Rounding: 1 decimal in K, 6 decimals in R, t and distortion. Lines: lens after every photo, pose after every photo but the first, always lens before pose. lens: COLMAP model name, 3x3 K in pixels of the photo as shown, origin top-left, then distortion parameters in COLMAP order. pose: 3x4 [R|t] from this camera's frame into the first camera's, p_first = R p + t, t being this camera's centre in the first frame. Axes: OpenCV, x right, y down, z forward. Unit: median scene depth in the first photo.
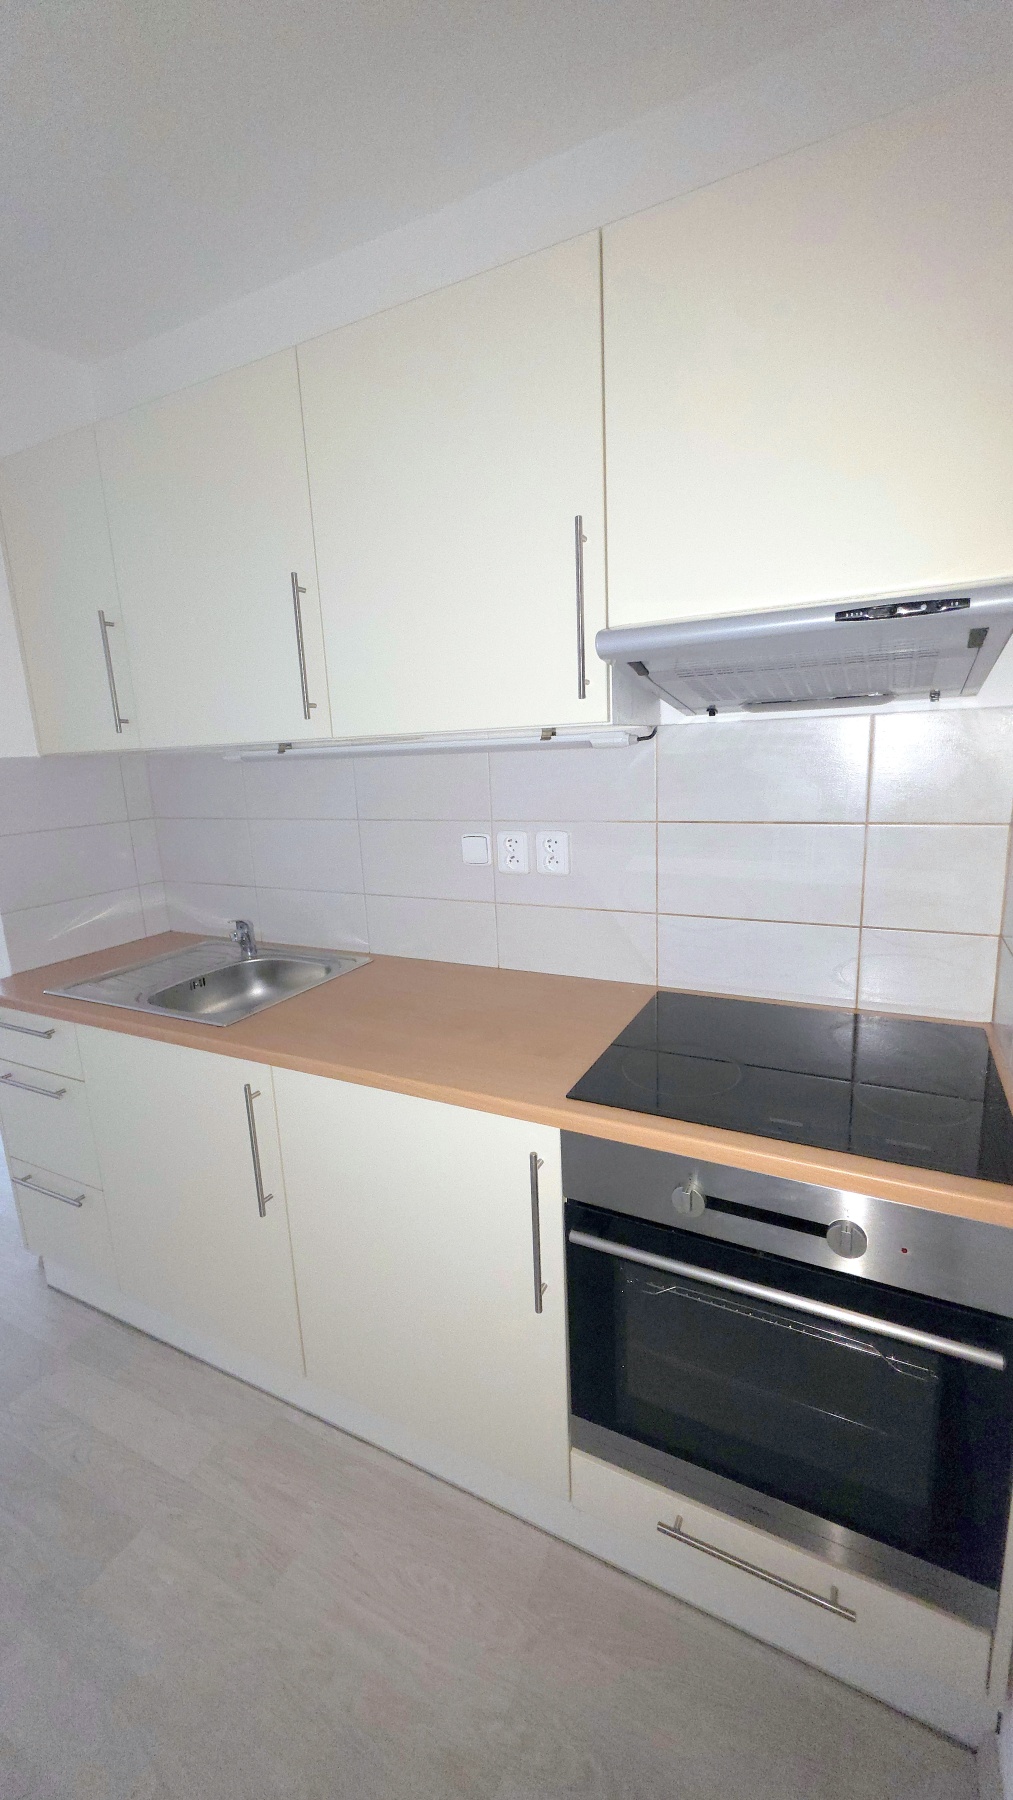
lens RADIAL K [[718.6, 0, 506.6], [0, 718.6, 897.9], [0, 0, 1]] dist [-0.004182, -0.000388]
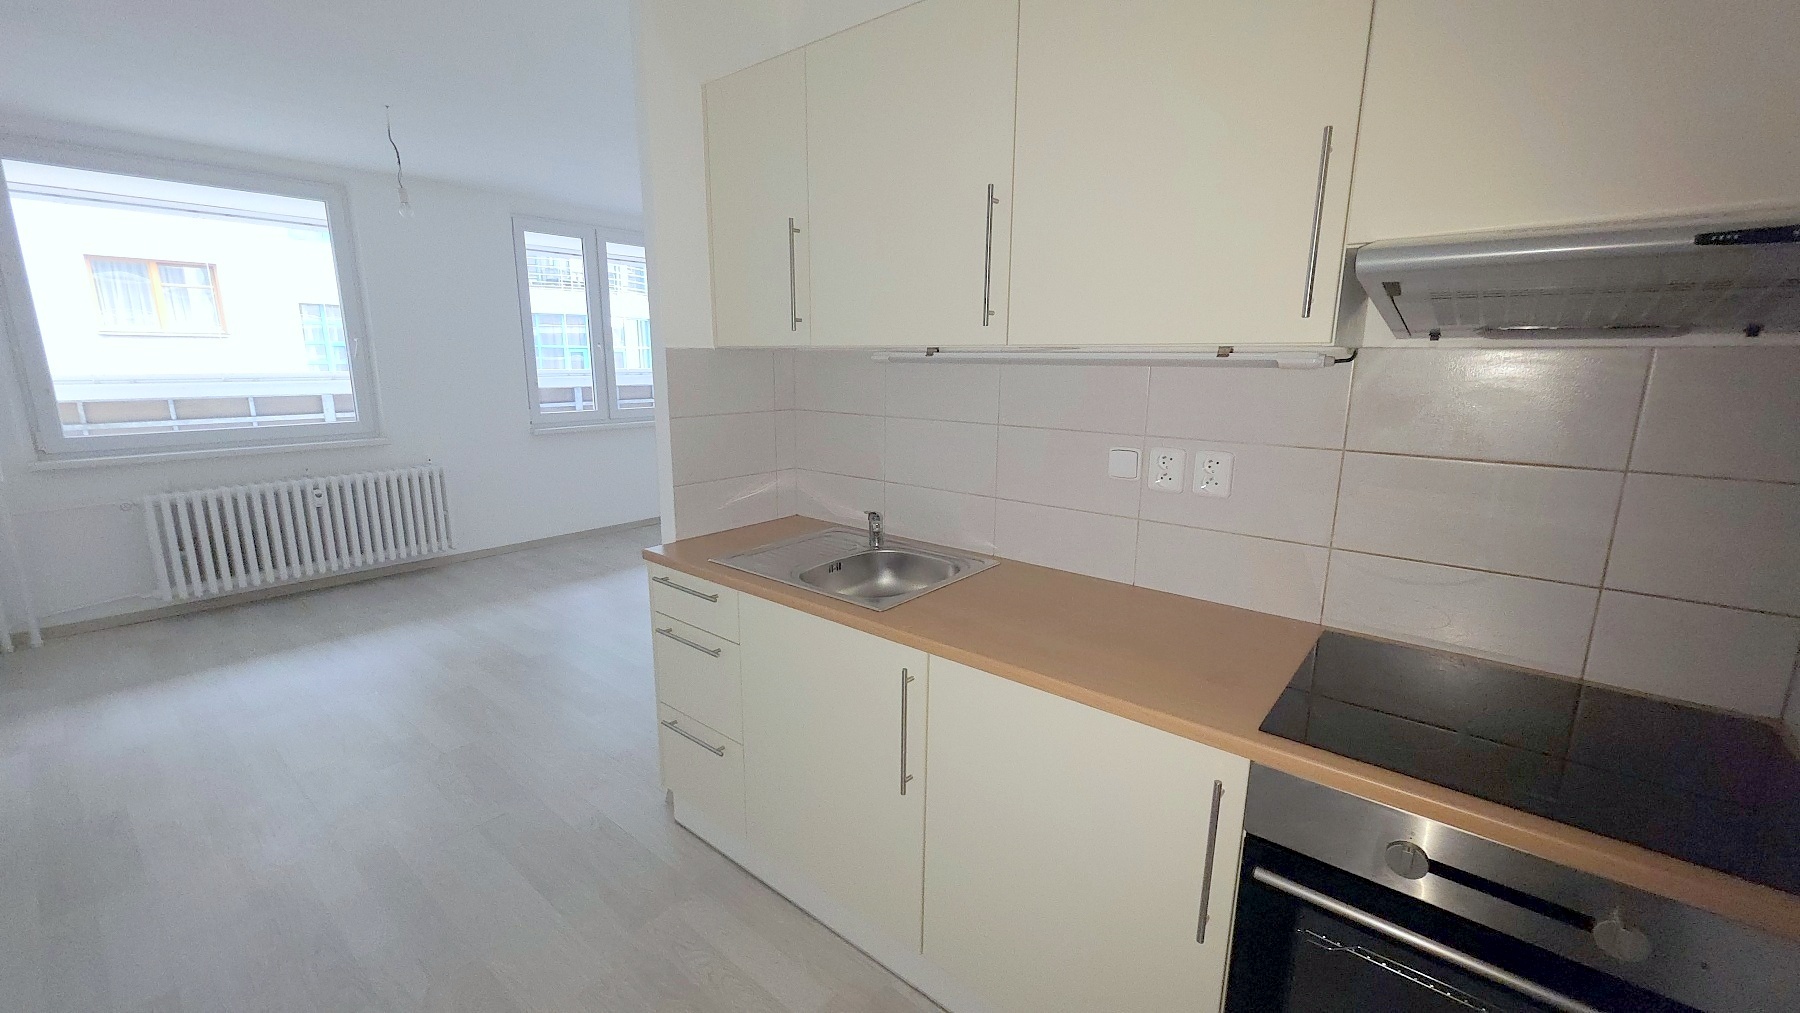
lens RADIAL K [[718.6, 0, 896.9], [0, 718.6, 506.2], [0, 0, 1]] dist [-0.004182, -0.000388]
pose [[0.972786, 0.092696, -0.212355, -0.134956], [-0.092029, 0.995671, 0.013044, 0.006786], [0.212645, 0.006854, 0.977105, -0.031073]]
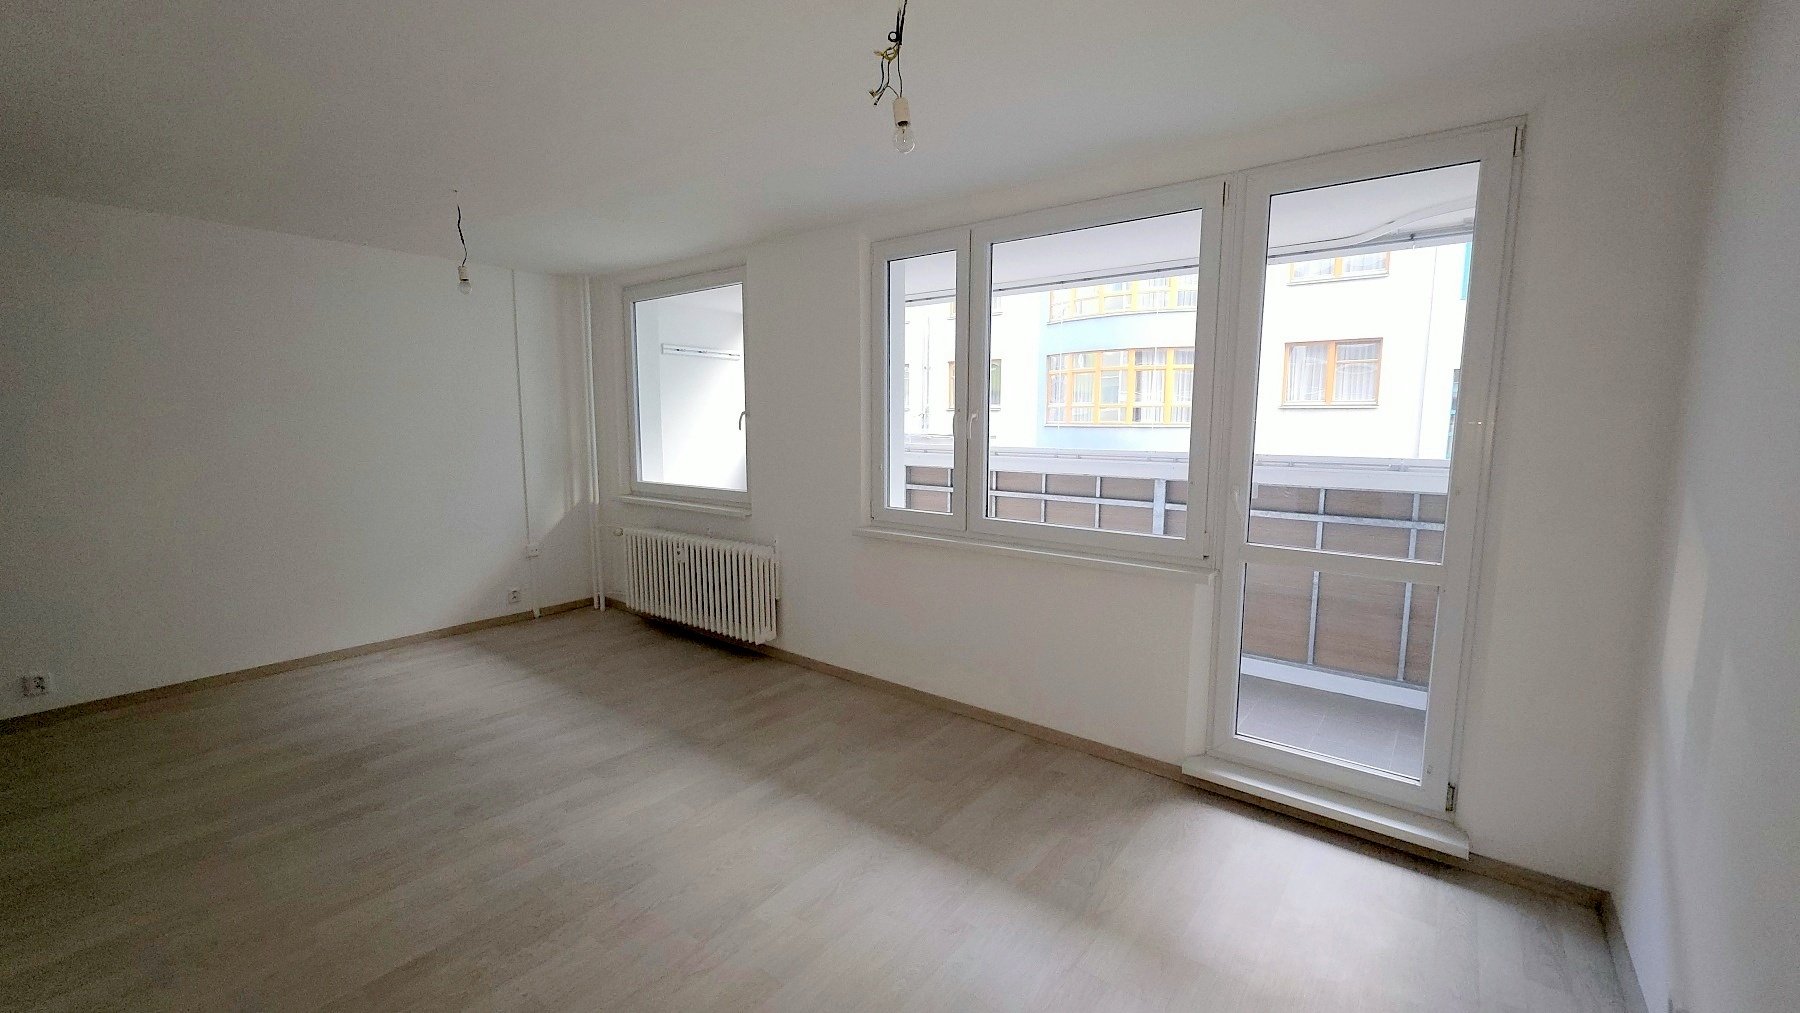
lens RADIAL K [[718.6, 0, 901.6], [0, 718.6, 503.0], [0, 0, 1]] dist [-0.004182, -0.000388]
pose [[-0.221497, 0.151301, -0.963352, -0.149929], [-0.191308, 0.961951, 0.195067, -0.240820], [0.956211, 0.227504, -0.184124, 1.113590]]
